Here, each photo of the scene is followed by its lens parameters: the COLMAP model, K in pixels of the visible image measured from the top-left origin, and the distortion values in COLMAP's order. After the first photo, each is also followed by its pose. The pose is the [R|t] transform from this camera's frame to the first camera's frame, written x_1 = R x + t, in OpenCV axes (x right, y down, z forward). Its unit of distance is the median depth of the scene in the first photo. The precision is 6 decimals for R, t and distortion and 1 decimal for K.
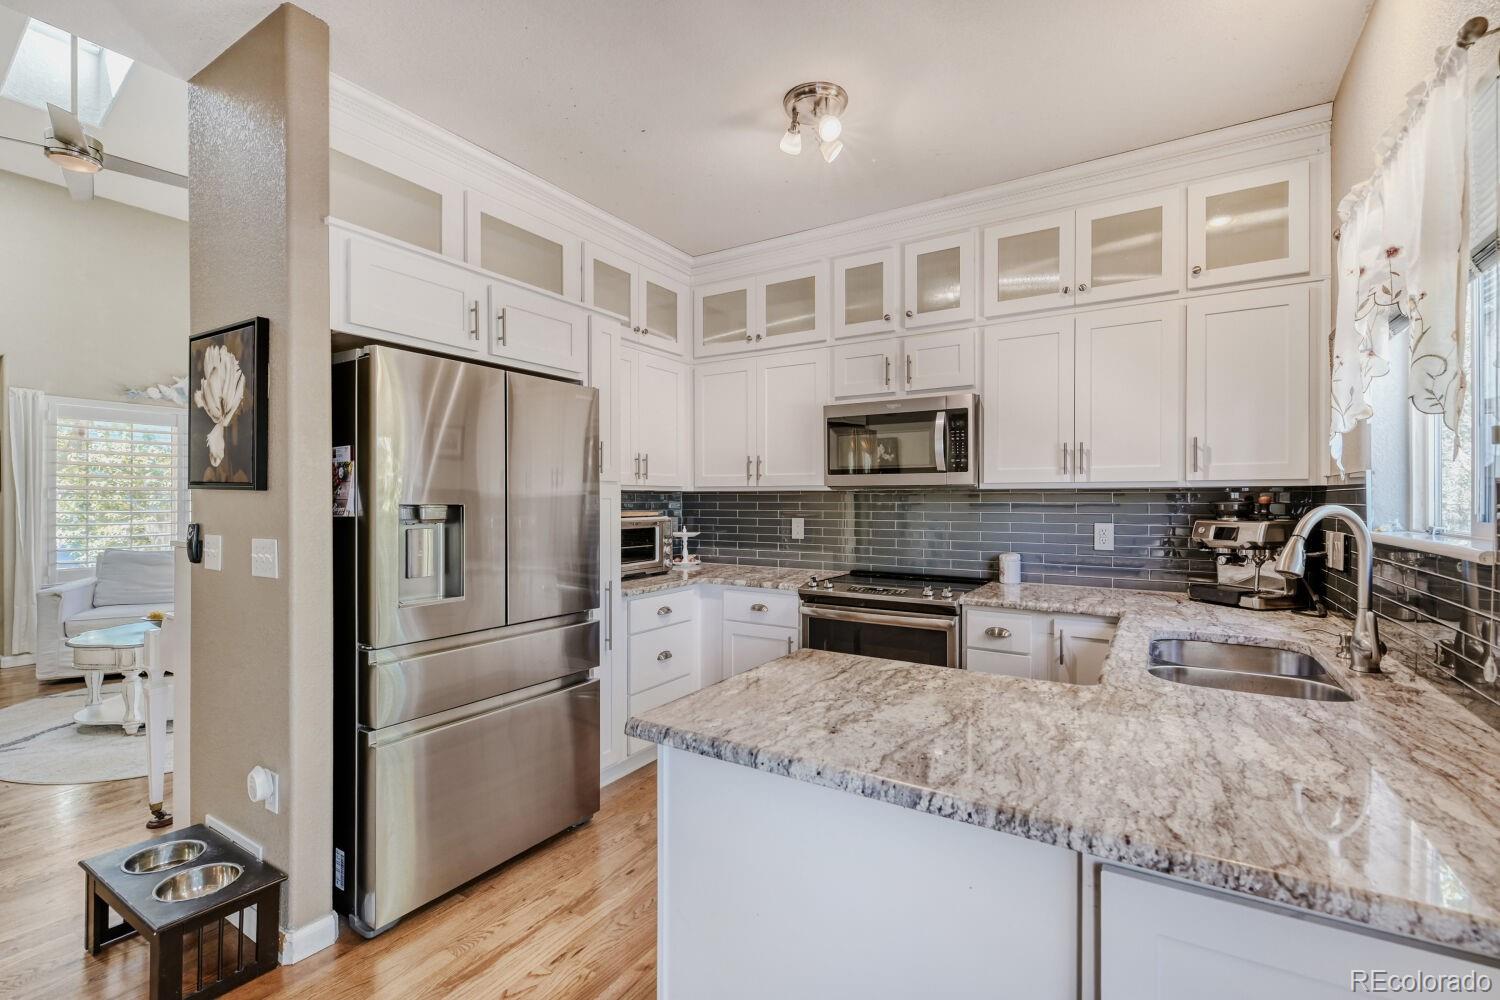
lens RADIAL K [[670.4, 0, 729.3], [0, 670.4, 500.5], [0, 0, 1]] dist [0.002156, 0.002567]
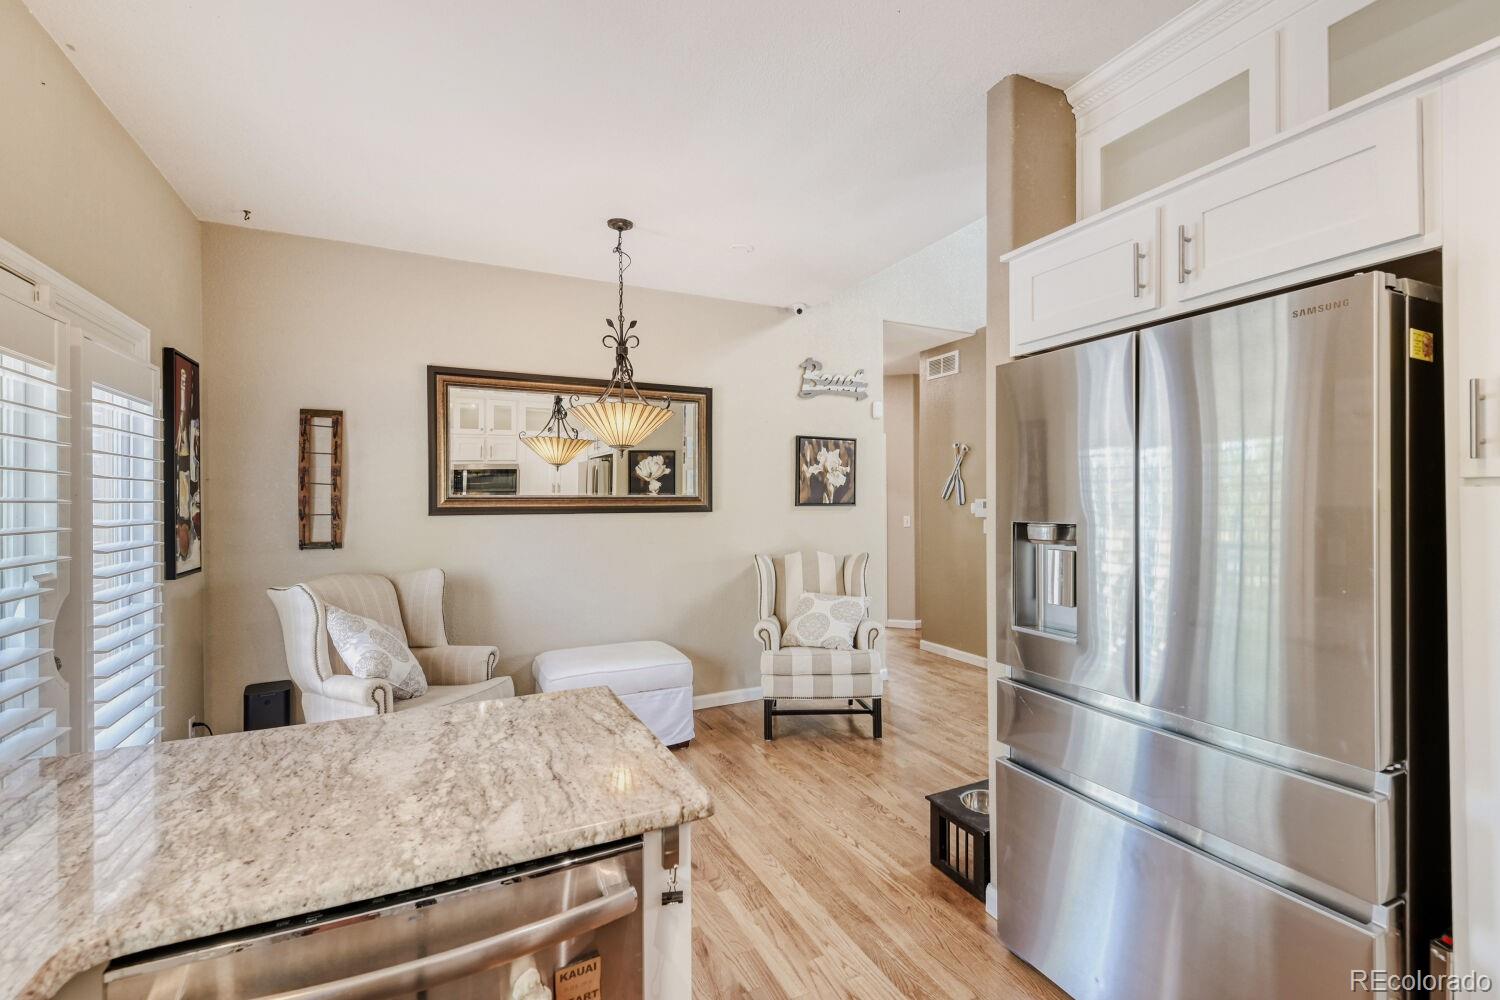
lens RADIAL K [[670.4, 0, 766.0], [0, 670.4, 499.1], [0, 0, 1]] dist [0.002156, 0.002567]
pose [[-0.503321, 0.001698, -0.864098, 0.409726], [0.011421, 0.999924, -0.004687, -0.014165], [0.864024, -0.012228, -0.503302, 0.961228]]
